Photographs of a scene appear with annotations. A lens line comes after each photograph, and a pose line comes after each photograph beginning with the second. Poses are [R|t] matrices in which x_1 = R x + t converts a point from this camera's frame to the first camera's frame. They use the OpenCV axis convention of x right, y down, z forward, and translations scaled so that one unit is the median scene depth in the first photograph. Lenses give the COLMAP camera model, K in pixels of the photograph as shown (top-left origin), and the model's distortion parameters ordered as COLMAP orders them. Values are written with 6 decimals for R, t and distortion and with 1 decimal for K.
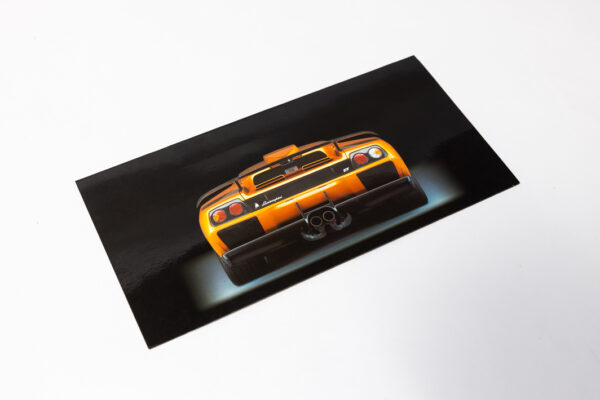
lens RADIAL K [[759.8, 0, 300.3], [0, 759.8, 200.0], [0, 0, 1]] dist [-0.001098, 0.000000]
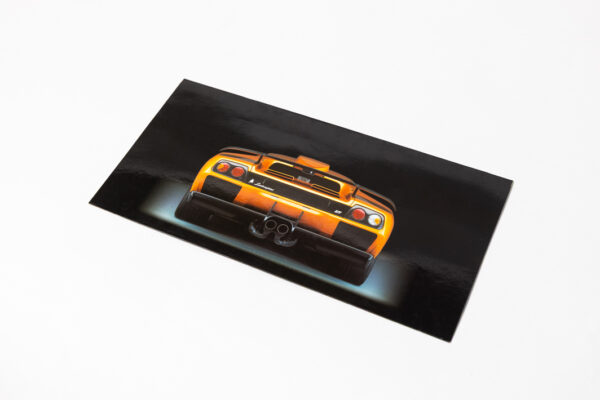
lens RADIAL K [[759.8, 0, 301.0], [0, 759.8, 200.0], [0, 0, 1]] dist [-0.001098, 0.000000]
pose [[0.599435, 0.604824, -0.524276, 0.563632], [-0.614974, 0.767257, 0.182001, -0.210432], [0.512333, 0.213318, 0.831872, 0.135073]]
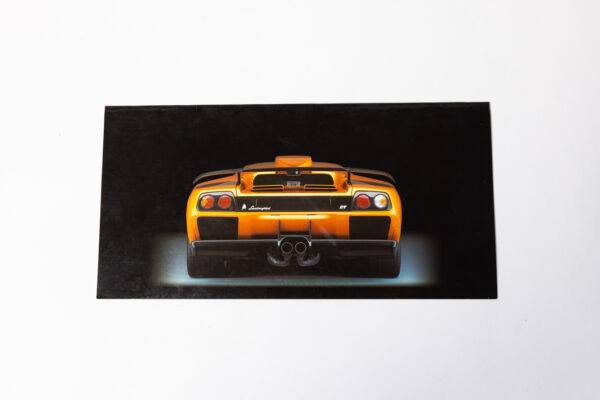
lens RADIAL K [[759.8, 0, 298.8], [0, 759.8, 200.5], [0, 0, 1]] dist [-0.001098, 0.000000]
pose [[0.883176, 0.447838, -0.139431, 0.147785], [-0.346012, 0.822761, 0.450932, -0.487578], [0.316663, -0.350008, 0.881601, 0.108946]]
